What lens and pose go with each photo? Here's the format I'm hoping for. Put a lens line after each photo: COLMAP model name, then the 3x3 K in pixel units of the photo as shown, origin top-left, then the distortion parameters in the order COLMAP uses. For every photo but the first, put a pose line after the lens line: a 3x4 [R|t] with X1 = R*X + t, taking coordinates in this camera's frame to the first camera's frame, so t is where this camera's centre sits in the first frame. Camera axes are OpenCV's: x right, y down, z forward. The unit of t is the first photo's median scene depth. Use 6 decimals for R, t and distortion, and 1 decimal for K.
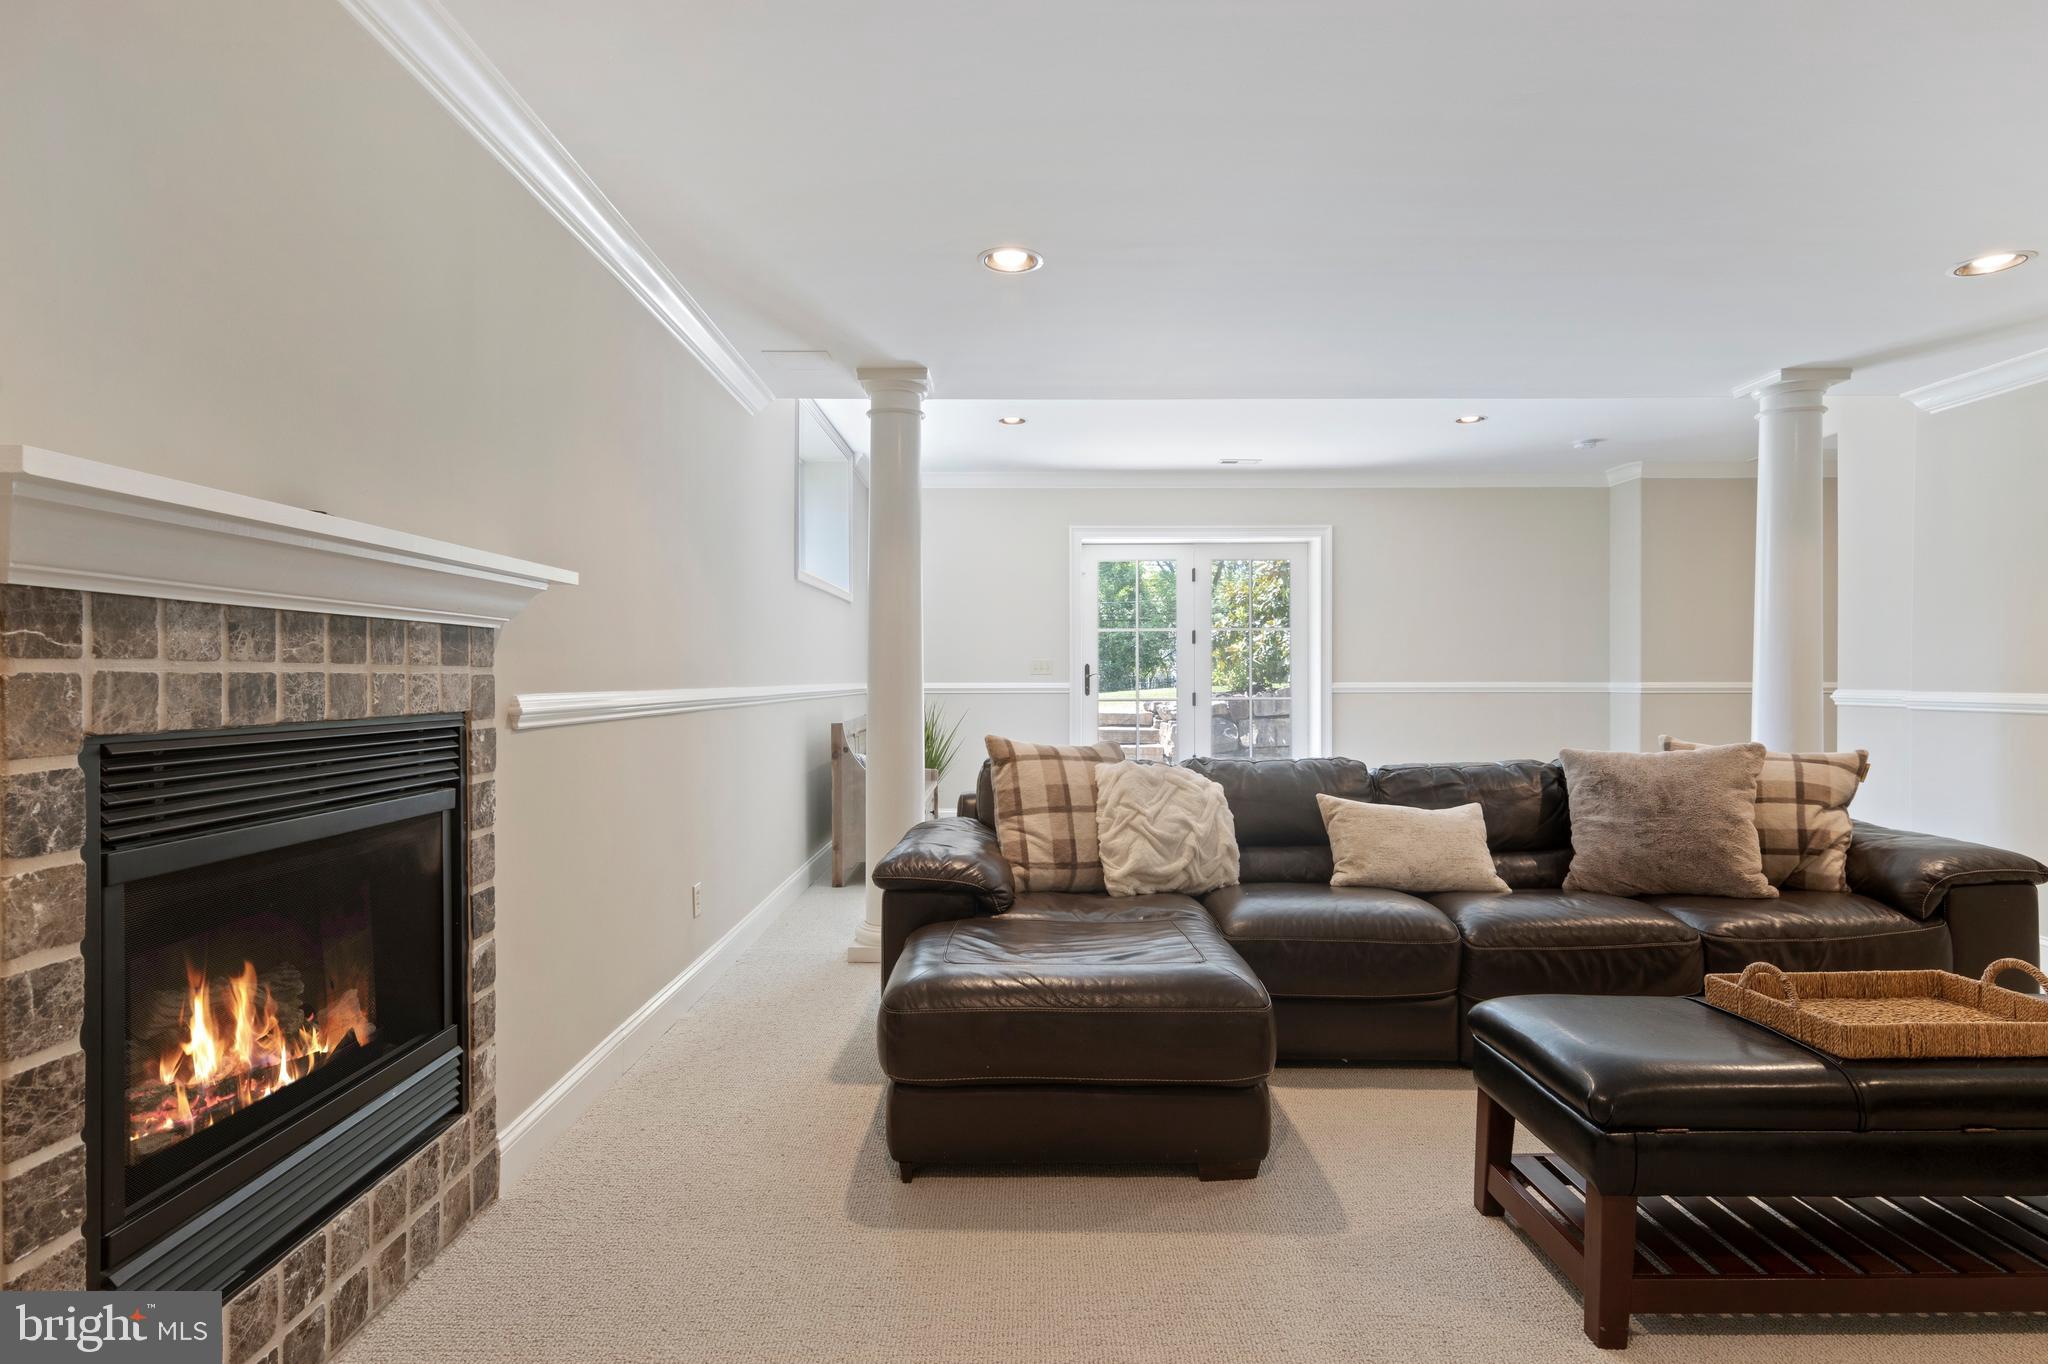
lens RADIAL K [[1044.6, 0, 1024.0], [0, 1044.6, 682.0], [0, 0, 1]] dist [0.022993, -0.013231]
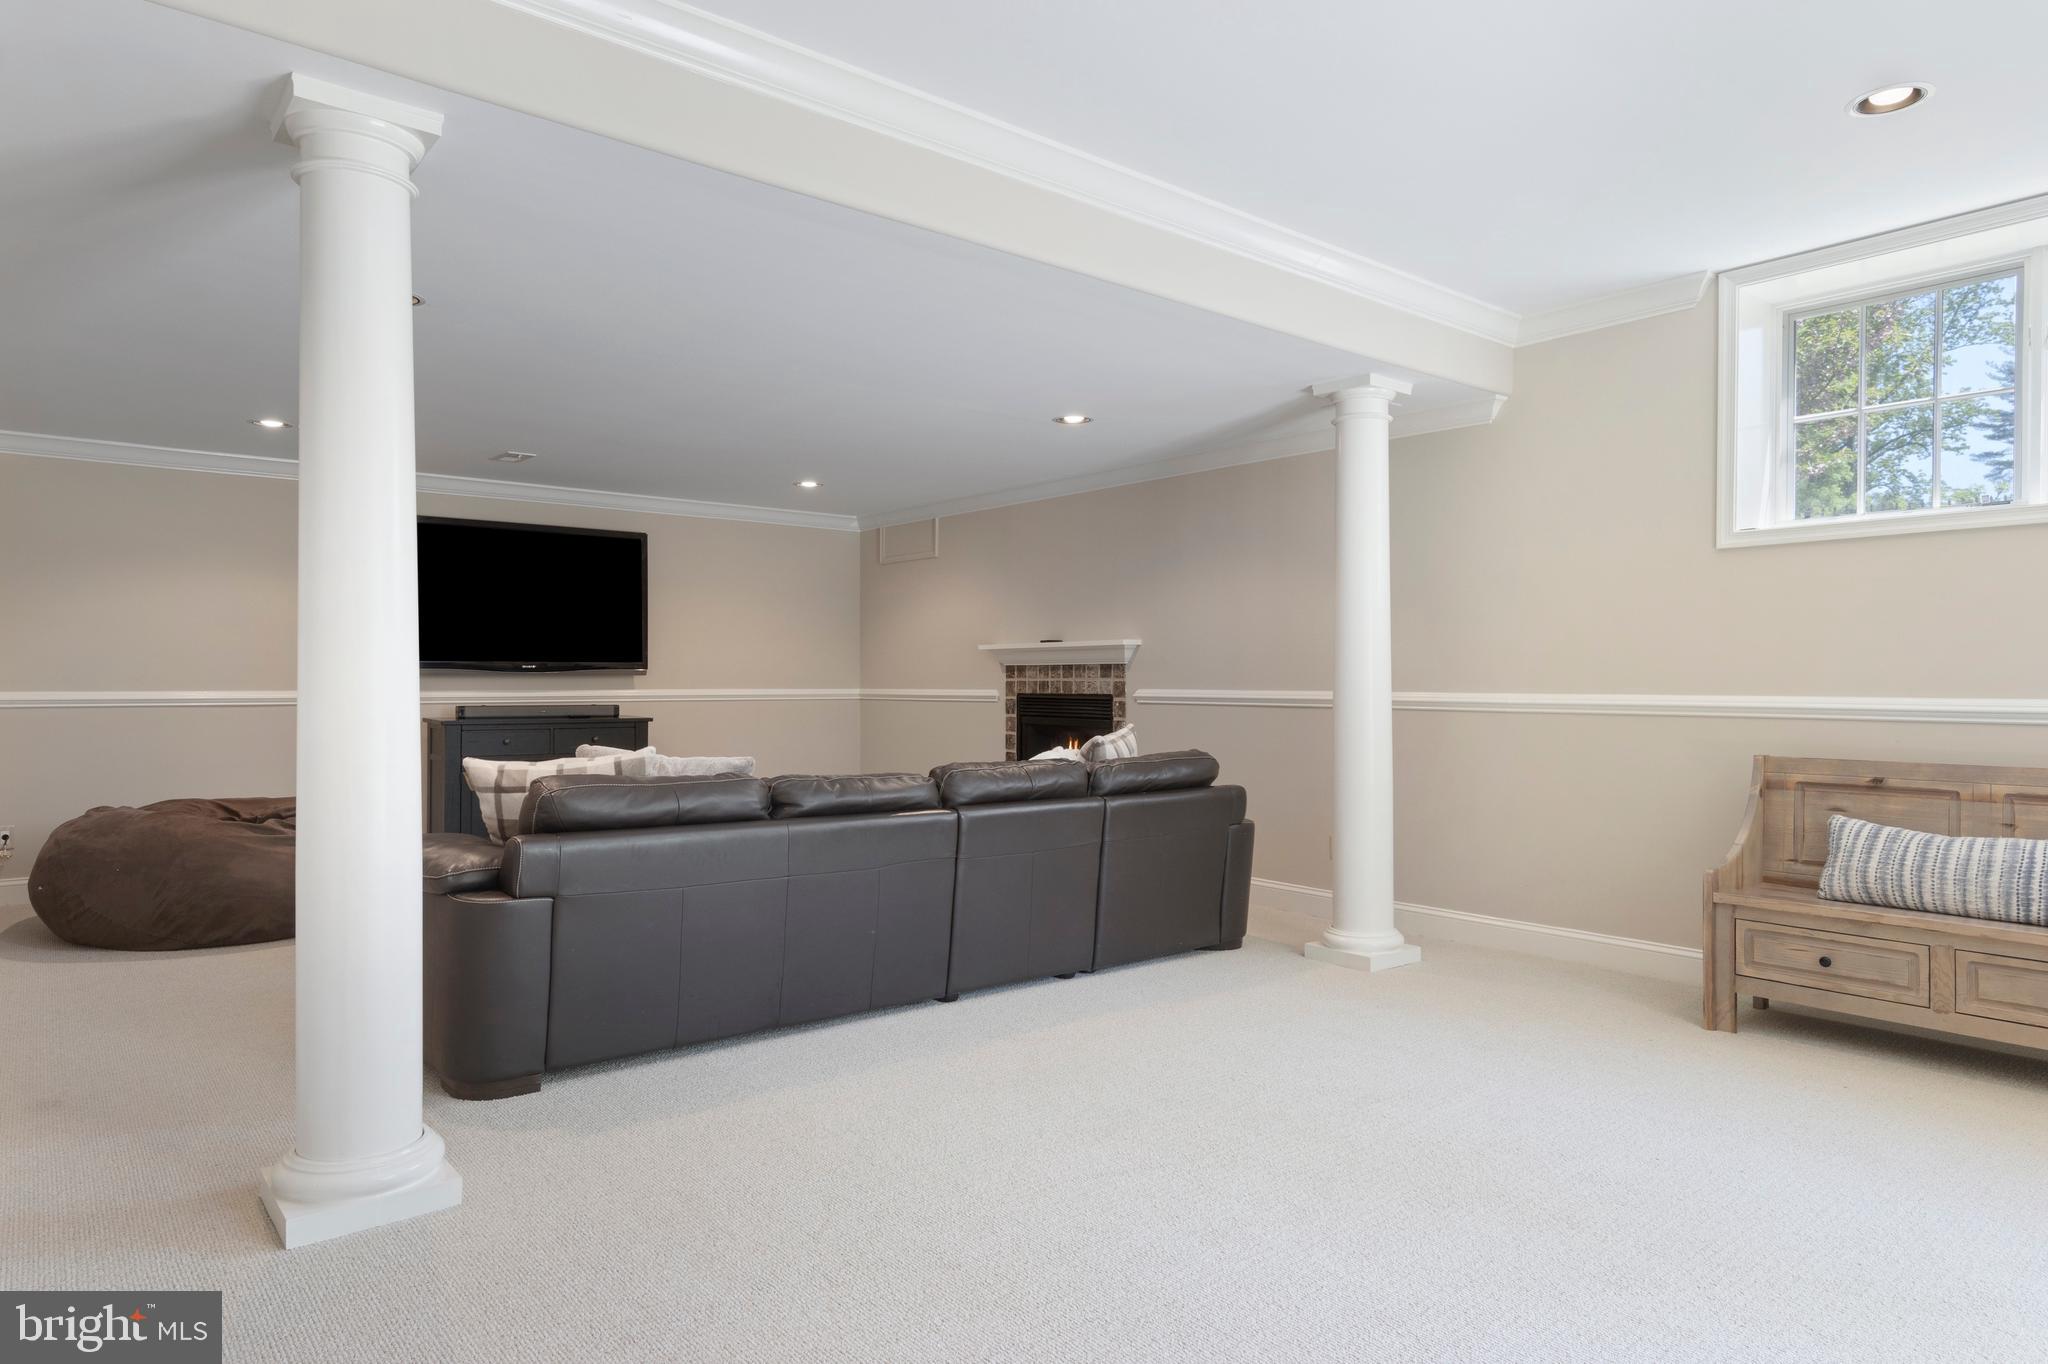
lens RADIAL K [[1199.7, 0, 1024.0], [0, 1199.7, 682.0], [0, 0, 1]] dist [-0.001240, -0.000647]
pose [[-0.778127, 0.002702, -0.628101, 2.063357], [-0.002944, 0.999964, 0.007948, -0.036389], [0.628100, 0.008034, -0.778091, 4.122171]]
